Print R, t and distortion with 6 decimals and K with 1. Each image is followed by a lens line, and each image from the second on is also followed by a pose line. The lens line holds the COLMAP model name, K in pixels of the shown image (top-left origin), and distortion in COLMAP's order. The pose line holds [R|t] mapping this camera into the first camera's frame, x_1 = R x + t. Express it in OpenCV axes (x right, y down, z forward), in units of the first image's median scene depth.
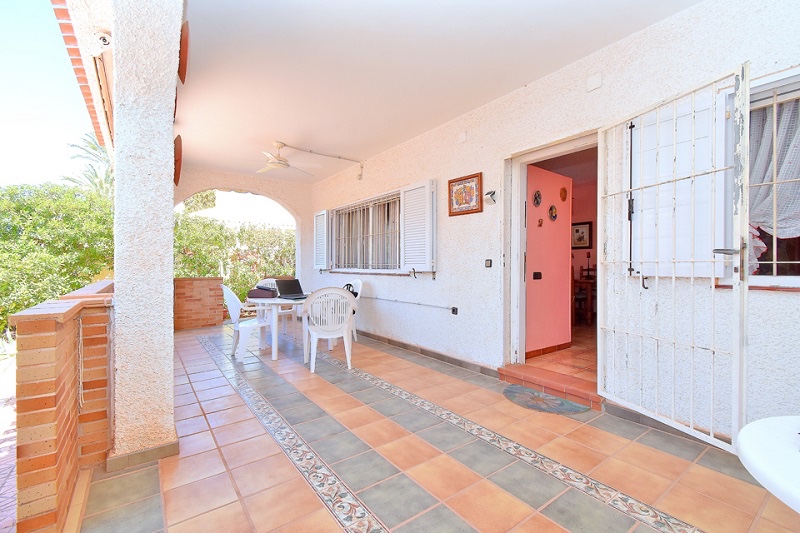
lens RADIAL K [[354.1, 0, 403.9], [0, 354.1, 266.2], [0, 0, 1]] dist [0.001498, 0.000167]
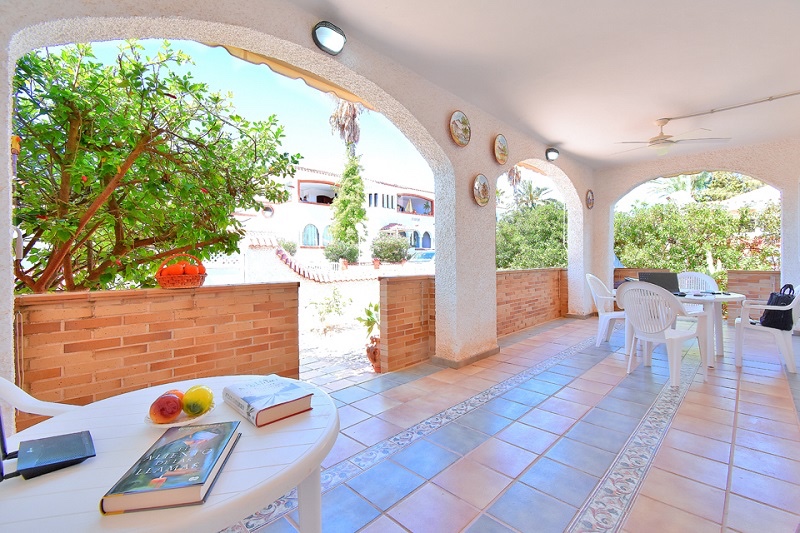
lens RADIAL K [[354.1, 0, 404.2], [0, 354.1, 261.6], [0, 0, 1]] dist [0.001498, 0.000167]
pose [[0.167231, 0.013813, -0.985821, 0.869211], [-0.002530, 0.999905, 0.013582, -0.001832], [0.985914, 0.000223, 0.167250, 0.425970]]
